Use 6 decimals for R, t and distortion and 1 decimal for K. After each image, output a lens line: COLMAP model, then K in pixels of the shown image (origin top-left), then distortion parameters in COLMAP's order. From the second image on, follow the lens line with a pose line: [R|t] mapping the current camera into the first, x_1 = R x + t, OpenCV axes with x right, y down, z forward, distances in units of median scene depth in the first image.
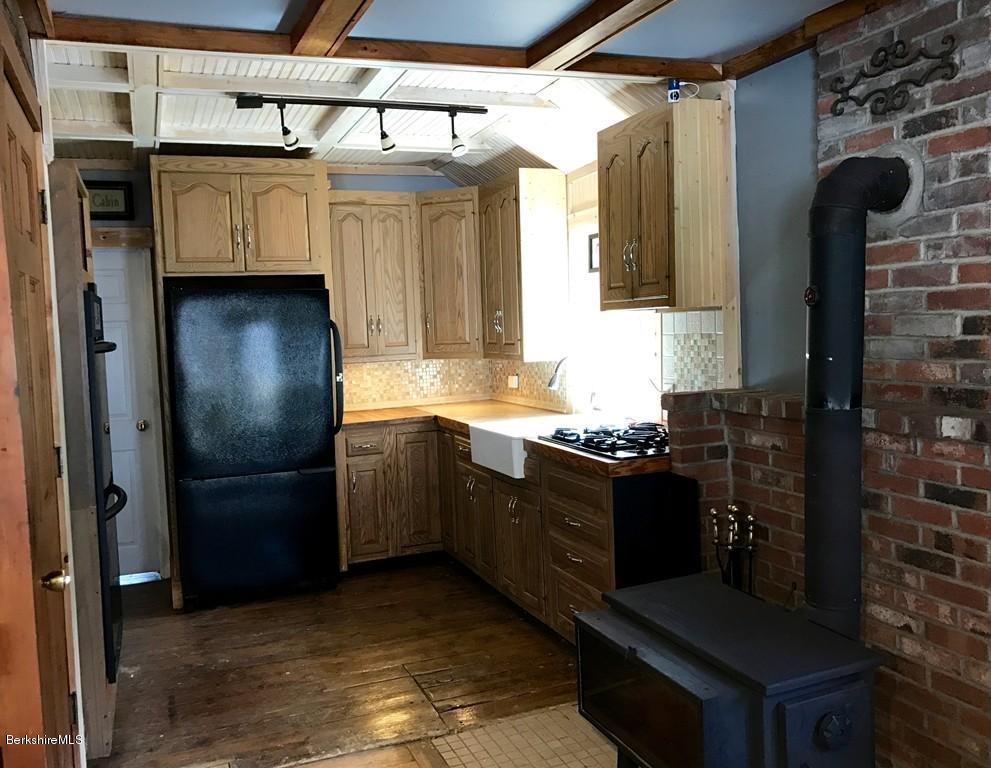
lens RADIAL K [[807.2, 0, 495.5], [0, 807.2, 384.0], [0, 0, 1]] dist [0.202106, -0.612140]
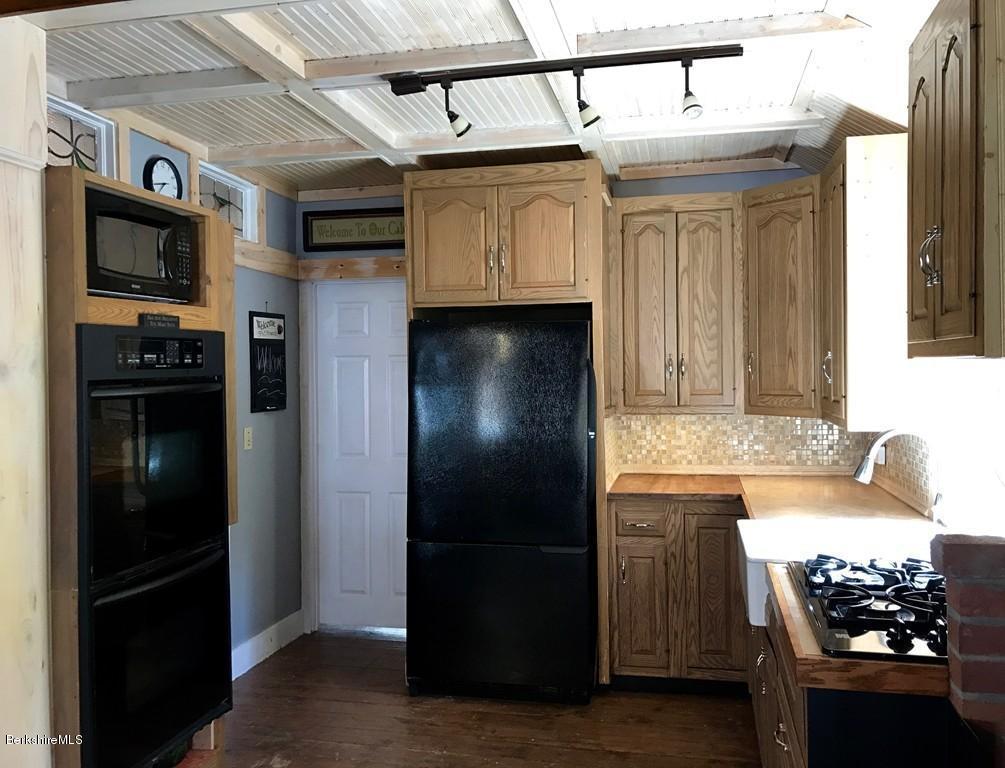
lens RADIAL K [[844.0, 0, 502.5], [0, 844.0, 384.0], [0, 0, 1]] dist [0.025101, -0.011865]
pose [[0.841499, 0.038729, -0.538869, 0.152061], [-0.060181, 0.997939, -0.022255, -0.029987], [0.536897, 0.051157, 0.842095, 0.252818]]
